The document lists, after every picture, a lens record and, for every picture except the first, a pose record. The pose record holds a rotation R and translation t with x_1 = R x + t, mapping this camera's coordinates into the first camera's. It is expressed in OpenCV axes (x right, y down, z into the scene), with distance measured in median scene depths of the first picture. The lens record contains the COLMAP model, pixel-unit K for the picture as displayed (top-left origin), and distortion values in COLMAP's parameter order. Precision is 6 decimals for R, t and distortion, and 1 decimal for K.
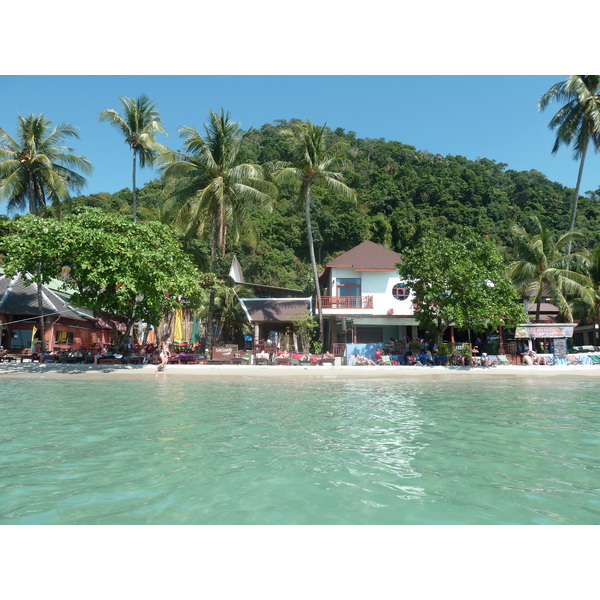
lens RADIAL K [[427.4, 0, 300.0], [0, 427.4, 300.0], [0, 0, 1]] dist [-0.035549, 0.002748]
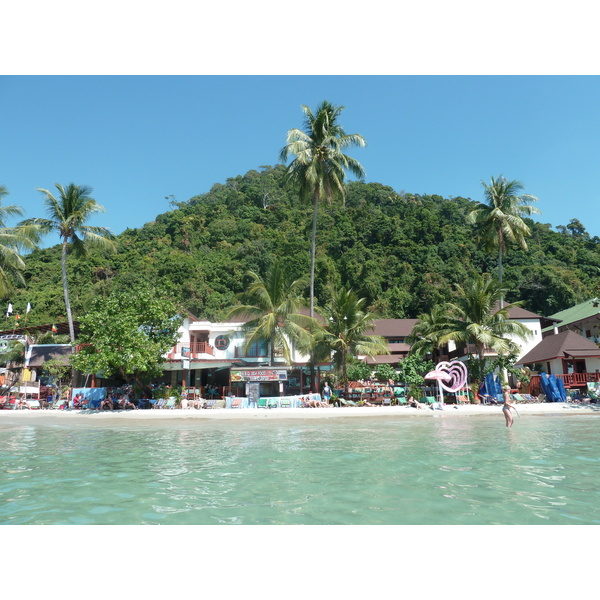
lens RADIAL K [[427.4, 0, 300.0], [0, 427.4, 300.0], [0, 0, 1]] dist [-0.035549, 0.002748]
pose [[0.998834, -0.019380, -0.044222, 0.156827], [0.015219, 0.995590, -0.092569, -0.001729], [0.045821, 0.091788, 0.994724, -0.006669]]
